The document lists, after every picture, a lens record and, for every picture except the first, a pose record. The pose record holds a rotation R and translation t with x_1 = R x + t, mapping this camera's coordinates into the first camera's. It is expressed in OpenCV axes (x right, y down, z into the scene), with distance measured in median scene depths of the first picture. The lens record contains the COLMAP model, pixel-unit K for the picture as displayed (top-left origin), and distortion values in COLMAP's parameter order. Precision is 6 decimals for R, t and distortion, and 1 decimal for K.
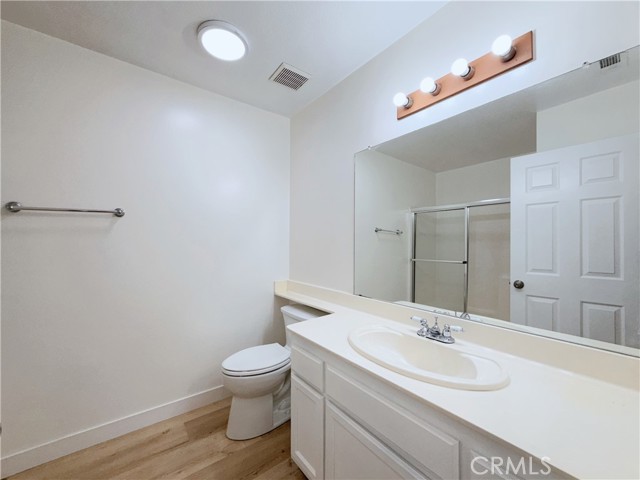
lens RADIAL K [[255.3, 0, 317.6], [0, 255.3, 240.6], [0, 0, 1]] dist [-0.000281, 0.000060]
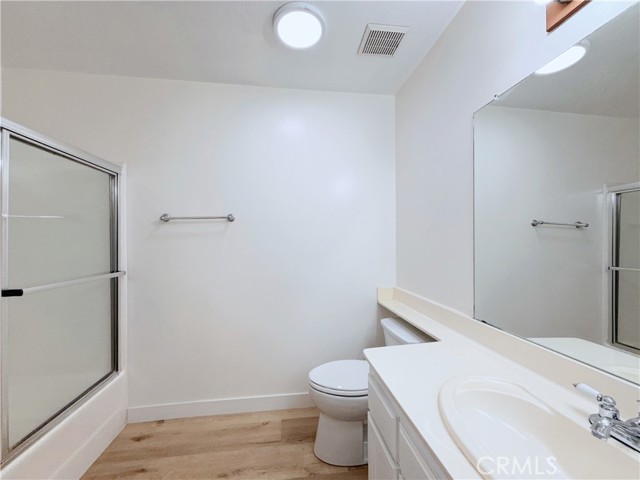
lens RADIAL K [[255.3, 0, 318.1], [0, 255.3, 240.5], [0, 0, 1]] dist [-0.000281, 0.000060]
pose [[0.865407, -0.009327, -0.500982, 0.127349], [0.011563, 0.999932, 0.001359, -0.004506], [0.500935, -0.006969, 0.865457, 0.199980]]
